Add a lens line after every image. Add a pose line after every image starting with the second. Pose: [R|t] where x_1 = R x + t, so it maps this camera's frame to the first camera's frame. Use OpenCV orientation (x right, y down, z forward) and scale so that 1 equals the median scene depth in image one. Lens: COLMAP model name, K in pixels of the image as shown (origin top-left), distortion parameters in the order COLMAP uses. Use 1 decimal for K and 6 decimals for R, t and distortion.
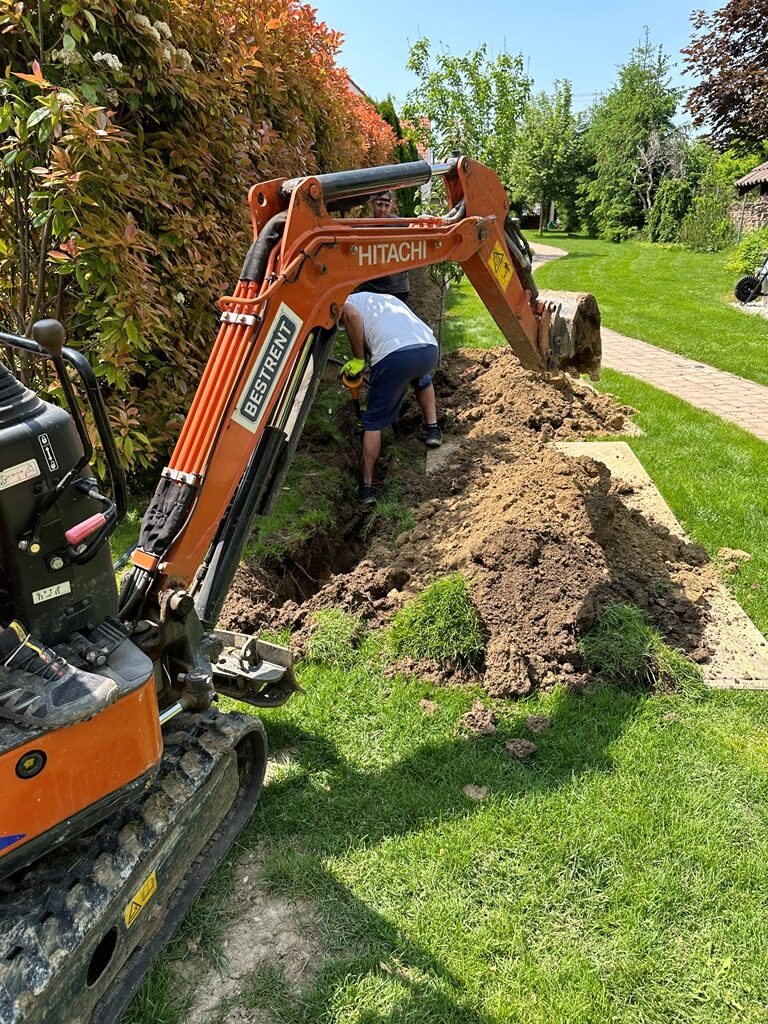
lens RADIAL K [[732.5, 0, 398.2], [0, 732.5, 514.3], [0, 0, 1]] dist [0.060155, -0.068898]
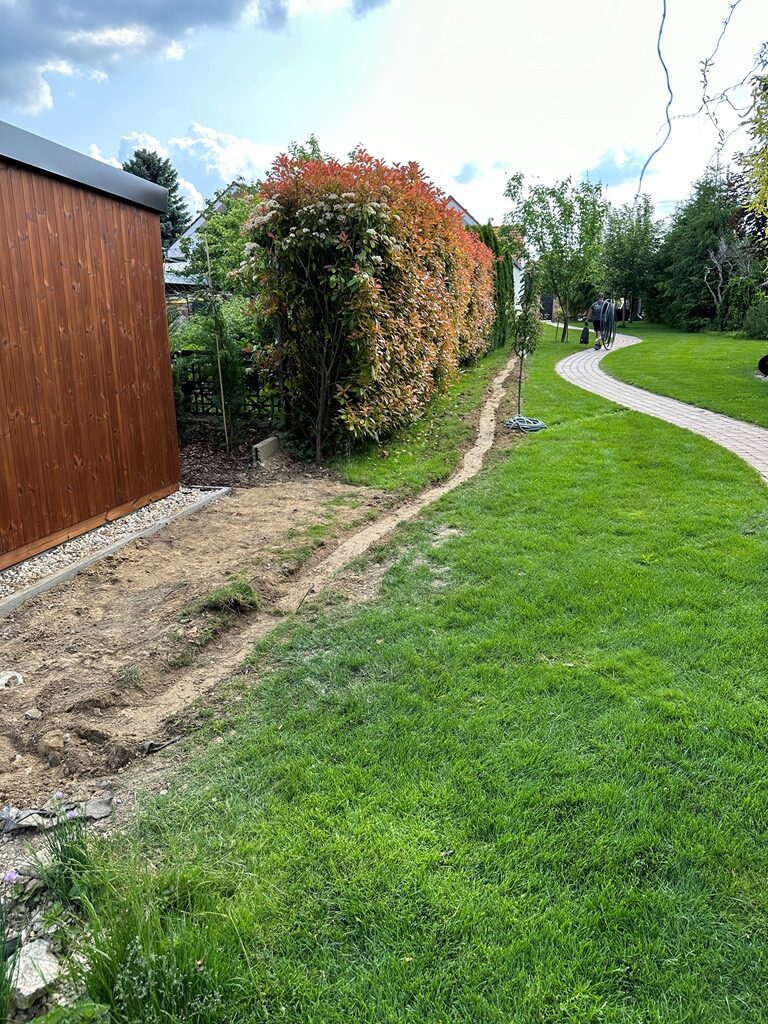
lens RADIAL K [[732.5, 0, 398.2], [0, 732.5, 514.3], [0, 0, 1]] dist [0.060155, -0.068898]
pose [[0.992291, 0.017613, -0.122673, -0.002755], [-0.031569, 0.993119, -0.112776, 0.058756], [0.119843, 0.115779, 0.986019, -0.155041]]
